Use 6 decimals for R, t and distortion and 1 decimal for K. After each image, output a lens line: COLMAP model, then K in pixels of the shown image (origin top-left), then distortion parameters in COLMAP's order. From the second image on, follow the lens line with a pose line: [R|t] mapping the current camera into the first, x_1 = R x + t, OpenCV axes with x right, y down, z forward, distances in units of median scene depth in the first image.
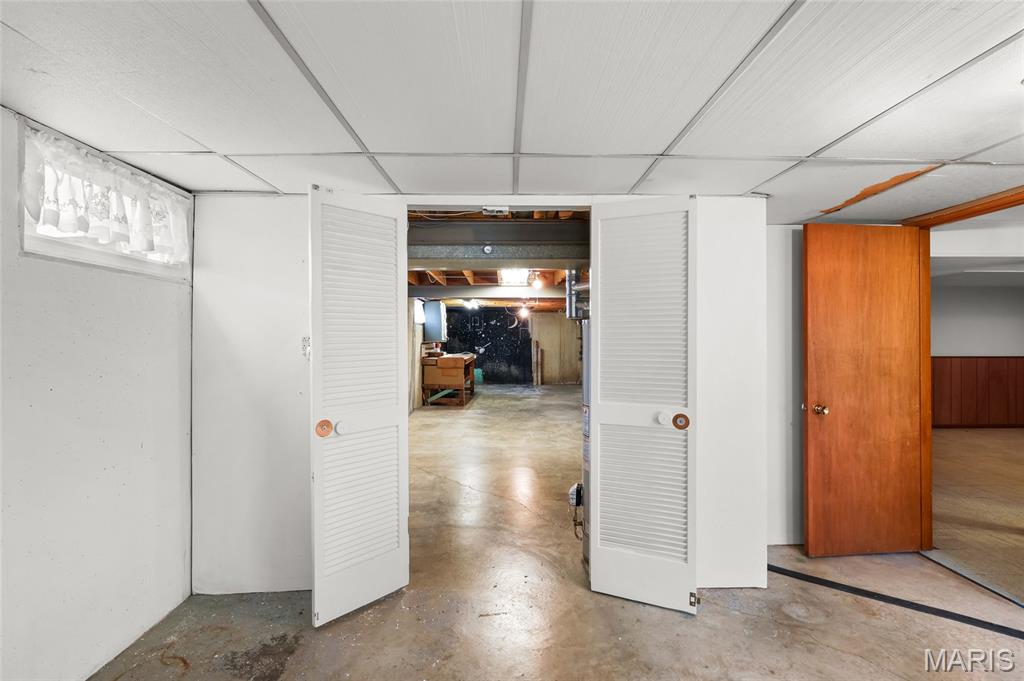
lens RADIAL K [[443.7, 0, 511.3], [0, 443.7, 338.3], [0, 0, 1]] dist [0.002795, -0.000658]
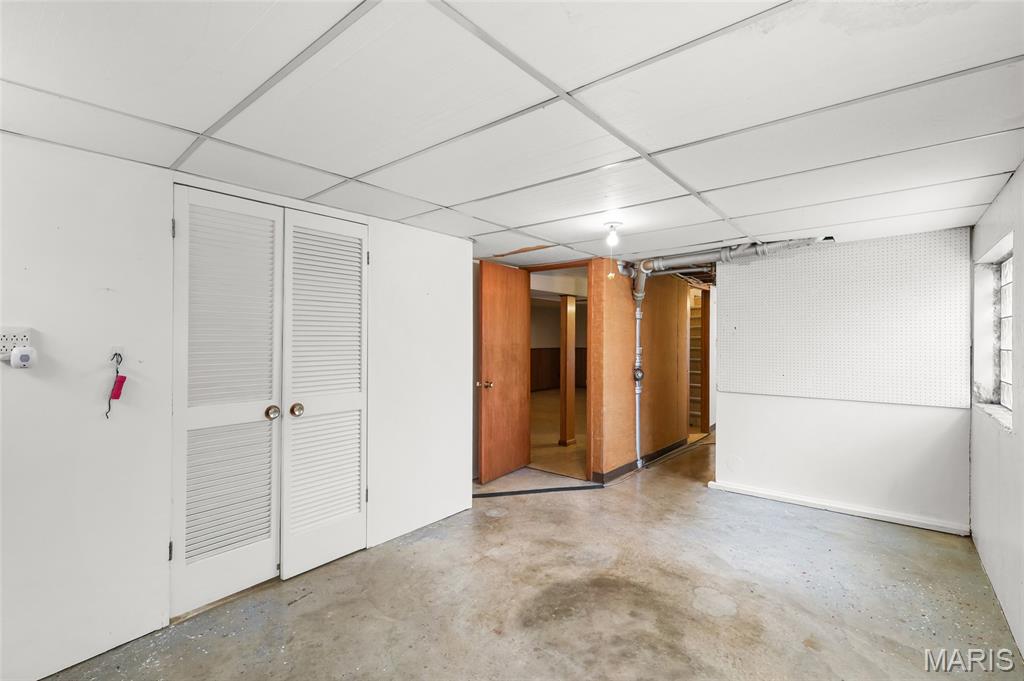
lens RADIAL K [[443.7, 0, 518.9], [0, 443.7, 338.9], [0, 0, 1]] dist [0.002795, -0.000658]
pose [[0.650041, -0.001078, 0.759899, -0.390199], [-0.001569, 0.999995, 0.002761, -0.000012], [-0.759898, -0.002987, 0.650036, -0.061676]]
